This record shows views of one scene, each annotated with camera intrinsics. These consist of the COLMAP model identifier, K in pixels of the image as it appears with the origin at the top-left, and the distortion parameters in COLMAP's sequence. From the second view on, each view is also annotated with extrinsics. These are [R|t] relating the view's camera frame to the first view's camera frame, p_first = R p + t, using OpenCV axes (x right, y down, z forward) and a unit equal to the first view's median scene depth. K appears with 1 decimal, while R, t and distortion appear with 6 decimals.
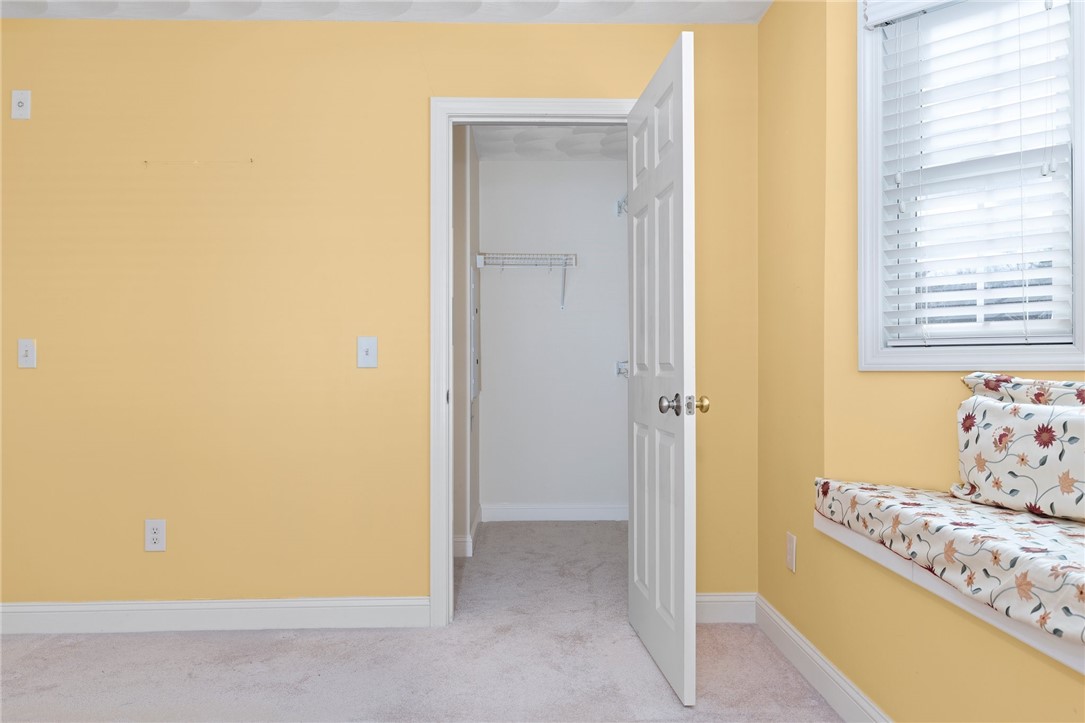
lens RADIAL K [[750.7, 0, 541.2], [0, 750.7, 359.1], [0, 0, 1]] dist [0.006074, -0.009270]
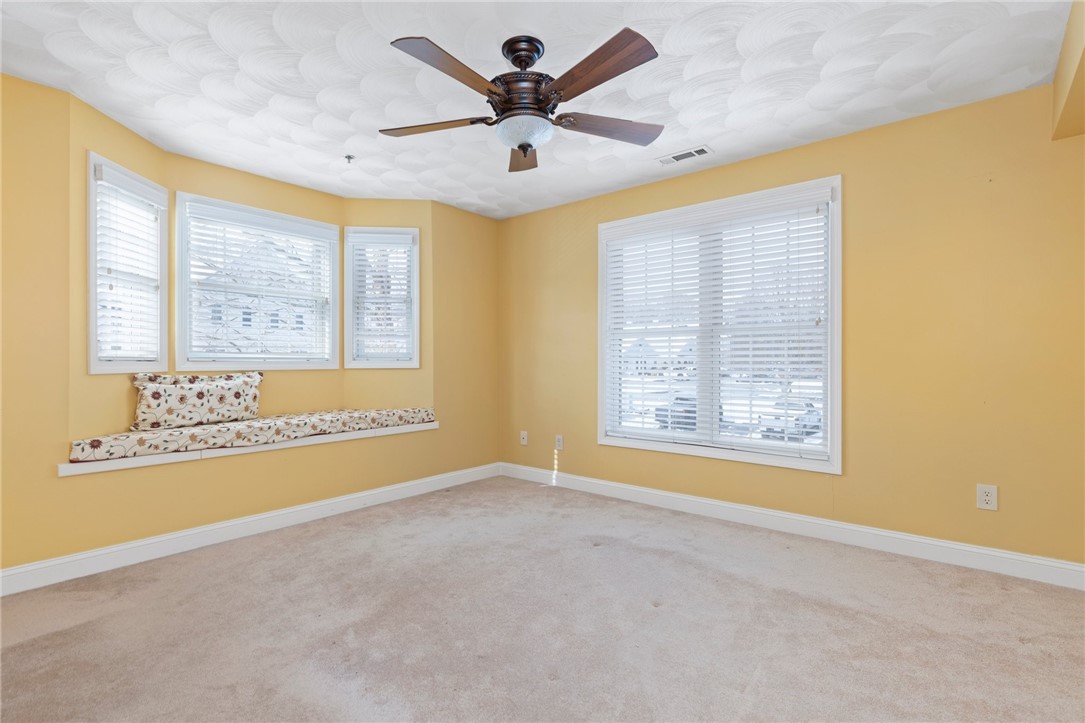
lens RADIAL K [[510.1, 0, 561.4], [0, 510.1, 359.5], [0, 0, 1]] dist [-0.004858, -0.000633]
pose [[-0.769043, 0.002943, 0.639190, -1.263990], [-0.006382, 0.999904, -0.012282, -0.011714], [-0.639165, -0.013525, -0.768950, 1.313276]]
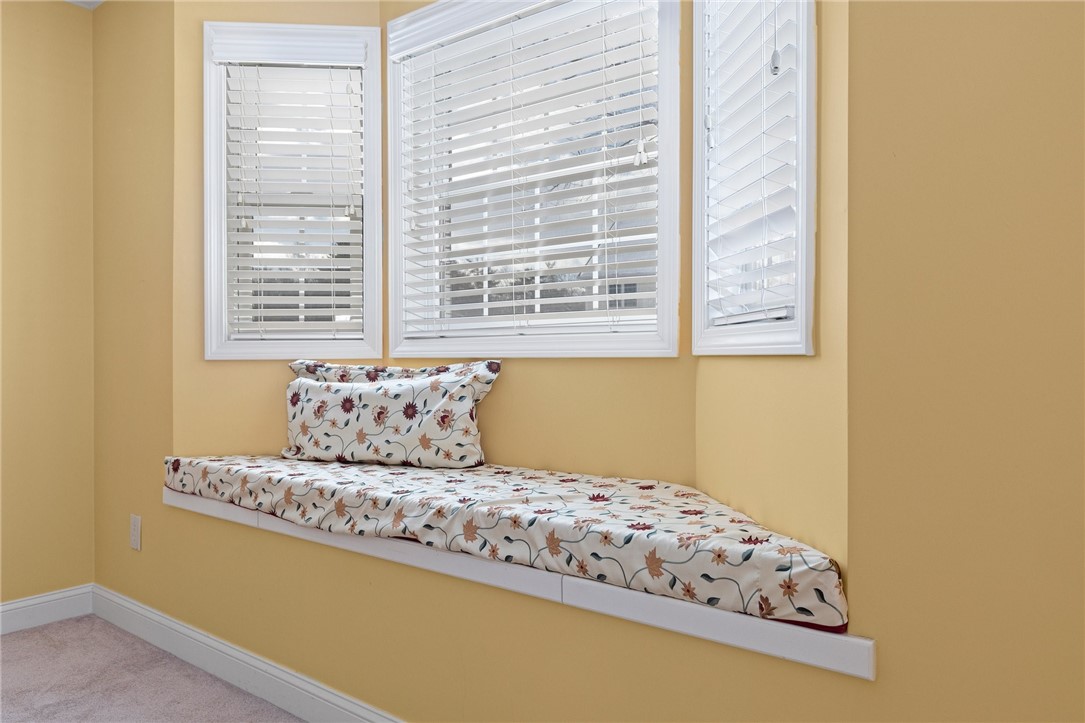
lens RADIAL K [[750.7, 0, 539.5], [0, 750.7, 357.6], [0, 0, 1]] dist [0.006074, -0.009270]
pose [[0.644494, -0.003940, 0.764600, -0.136796], [-0.003854, 0.999957, 0.008402, 0.001053], [-0.764600, -0.008362, 0.644451, -0.140139]]
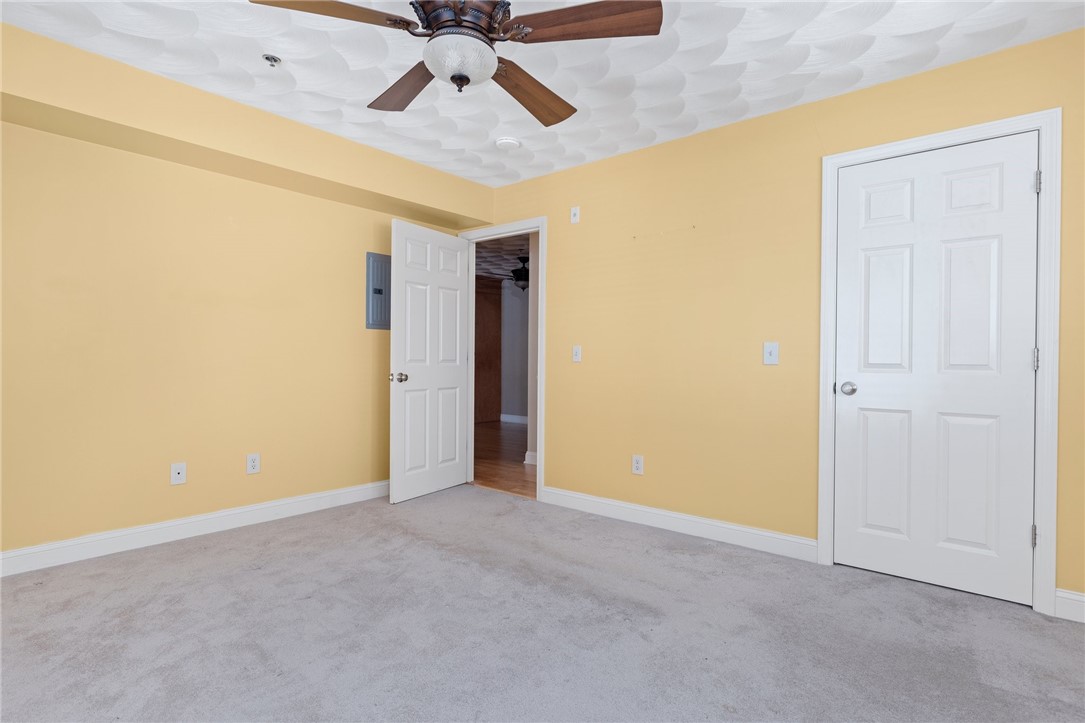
lens RADIAL K [[550.2, 0, 542.8], [0, 550.2, 360.2], [0, 0, 1]] dist [-0.001585, -0.004375]
pose [[0.743525, 0.010264, -0.668629, 0.191714], [-0.005374, 0.999942, 0.009373, -0.005485], [0.668686, -0.003376, 0.743537, -0.044134]]
